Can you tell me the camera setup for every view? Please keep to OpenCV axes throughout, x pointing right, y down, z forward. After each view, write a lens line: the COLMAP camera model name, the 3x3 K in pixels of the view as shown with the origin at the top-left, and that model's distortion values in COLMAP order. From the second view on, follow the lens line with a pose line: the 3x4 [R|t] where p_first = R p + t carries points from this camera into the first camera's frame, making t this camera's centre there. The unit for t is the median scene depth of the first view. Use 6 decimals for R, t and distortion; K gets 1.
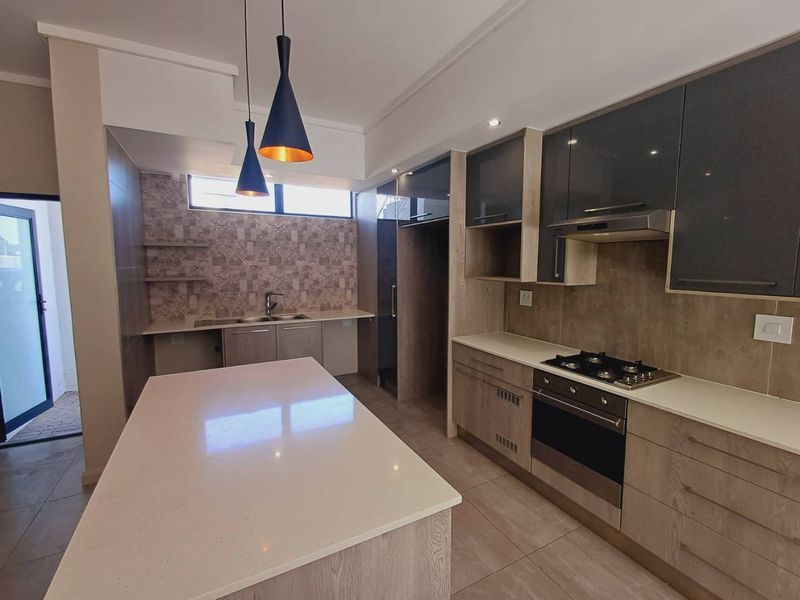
lens RADIAL K [[367.1, 0, 408.1], [0, 367.1, 298.2], [0, 0, 1]] dist [0.010589, -0.004708]
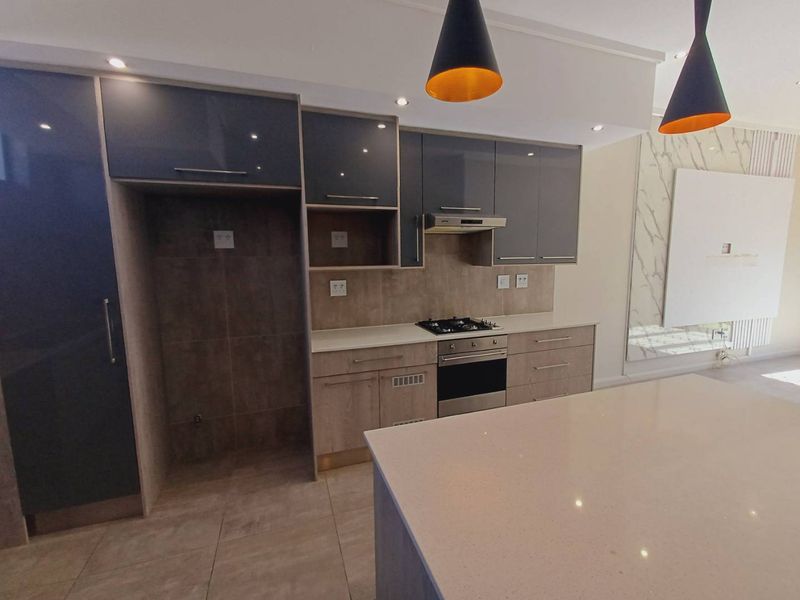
lens RADIAL K [[367.1, 0, 411.3], [0, 367.1, 297.7], [0, 0, 1]] dist [0.010589, -0.004708]
pose [[0.148015, -0.126403, 0.980874, -0.448152], [0.108509, 0.987887, 0.110933, -0.046149], [-0.983015, 0.090014, 0.159937, 0.511004]]
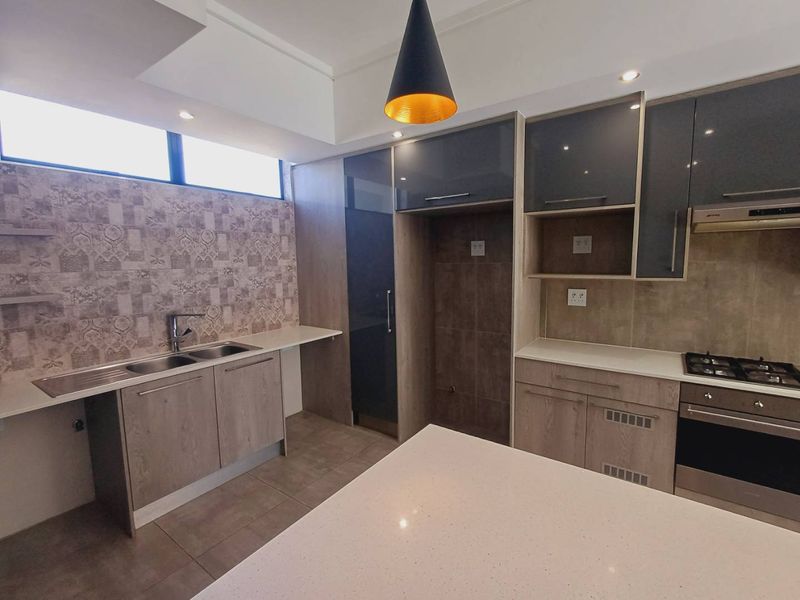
lens RADIAL K [[367.1, 0, 410.2], [0, 367.1, 298.2], [0, 0, 1]] dist [0.010589, -0.004708]
pose [[0.891482, -0.064949, 0.448377, -0.328320], [0.061680, 0.997856, 0.021907, -0.032010], [-0.448838, 0.008126, 0.893576, 0.303059]]
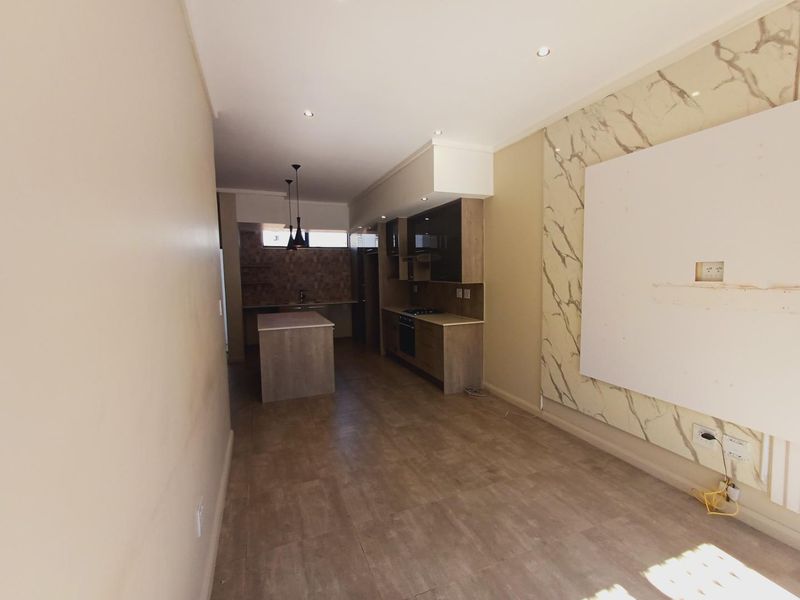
lens RADIAL K [[367.1, 0, 403.9], [0, 367.1, 298.1], [0, 0, 1]] dist [0.010589, -0.004708]
pose [[0.993108, -0.009711, -0.116797, 0.387501], [0.006731, 0.999642, -0.025885, 0.085184], [0.117007, 0.024920, 0.992818, -0.863961]]
